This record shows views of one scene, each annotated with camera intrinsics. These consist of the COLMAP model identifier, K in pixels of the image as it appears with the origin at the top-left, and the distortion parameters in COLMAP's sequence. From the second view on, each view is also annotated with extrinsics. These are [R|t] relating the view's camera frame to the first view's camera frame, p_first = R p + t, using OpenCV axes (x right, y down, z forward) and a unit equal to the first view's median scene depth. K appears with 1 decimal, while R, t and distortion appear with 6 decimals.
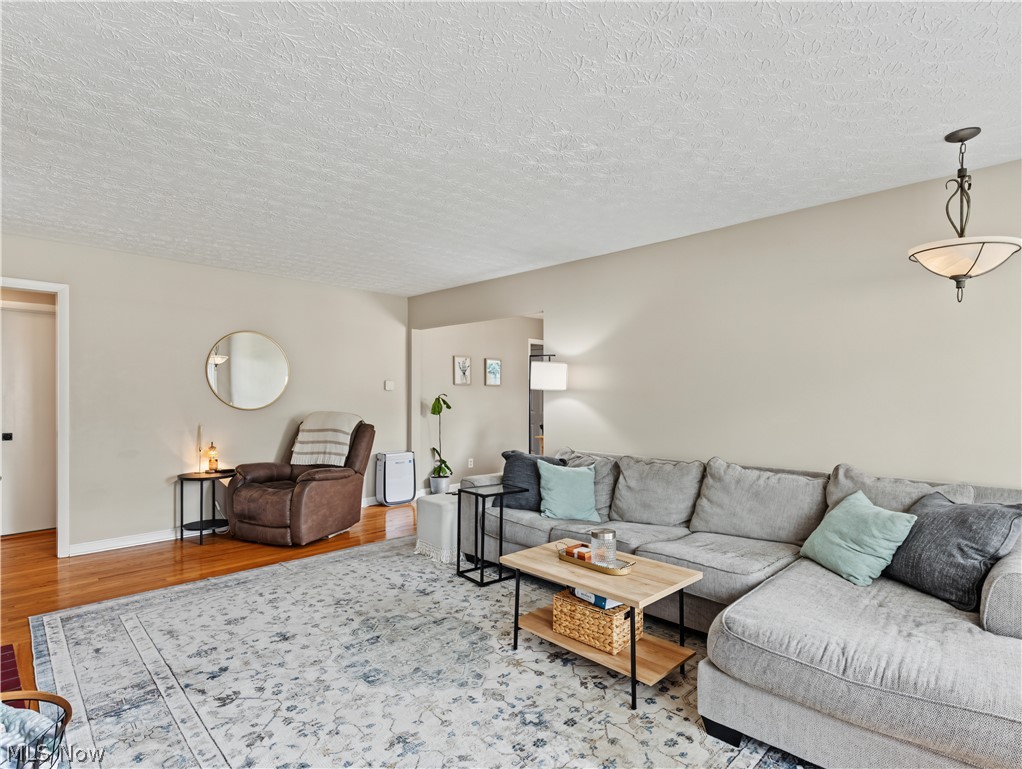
lens RADIAL K [[532.8, 0, 509.4], [0, 532.8, 392.2], [0, 0, 1]] dist [0.003023, 0.000674]
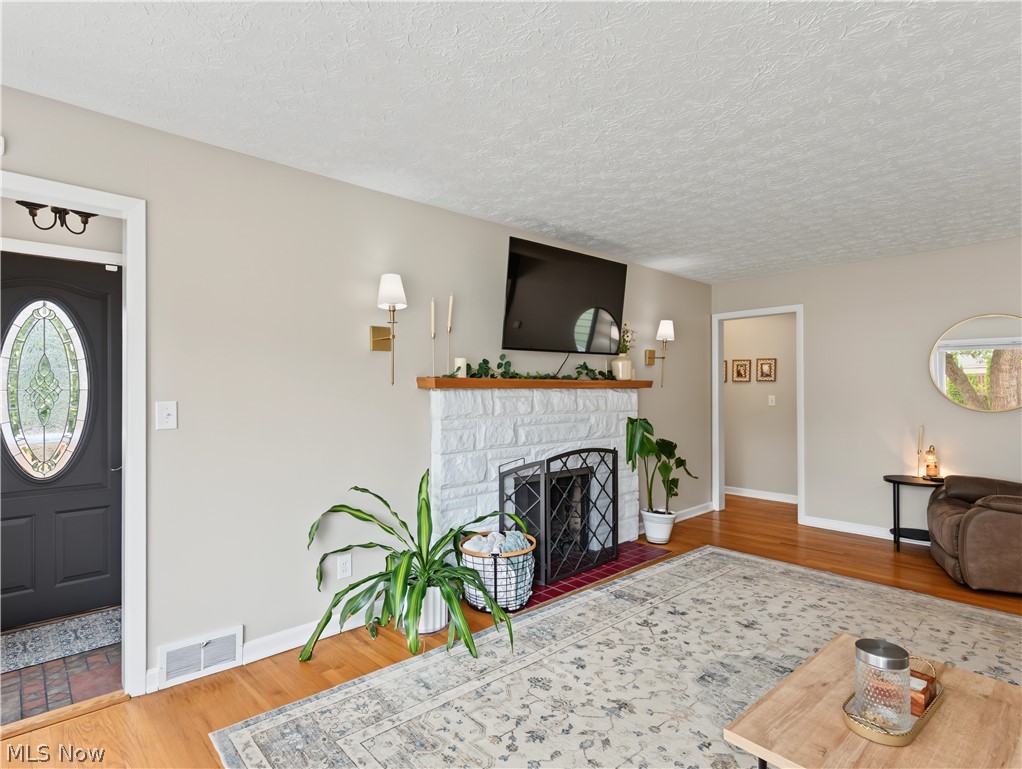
lens RADIAL K [[532.8, 0, 510.5], [0, 532.8, 386.3], [0, 0, 1]] dist [0.003023, 0.000674]
pose [[-0.043517, -0.010383, -0.998999, 0.559454], [0.009415, 0.999897, -0.010802, -0.005635], [0.999008, -0.009875, -0.043415, 0.490445]]
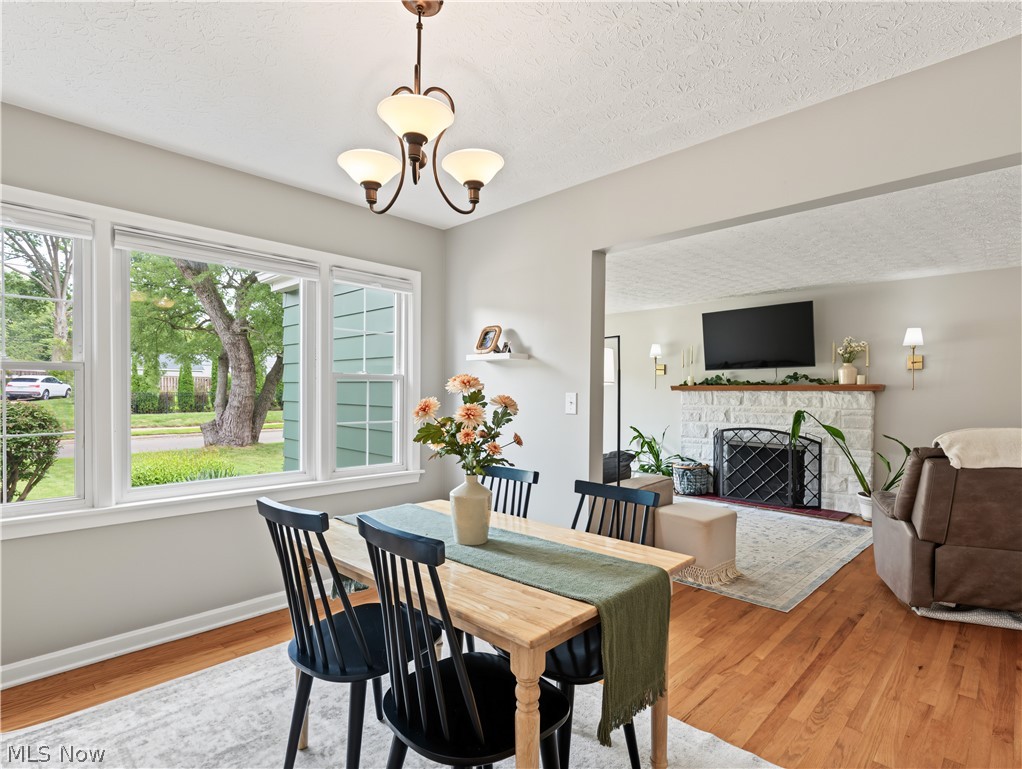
lens RADIAL K [[532.8, 0, 512.5], [0, 532.8, 389.7], [0, 0, 1]] dist [0.003023, 0.000674]
pose [[-0.999916, -0.010408, -0.007744, 0.272782], [-0.010351, 0.999919, -0.007364, 0.006645], [0.007820, -0.007283, -0.999943, 2.477898]]
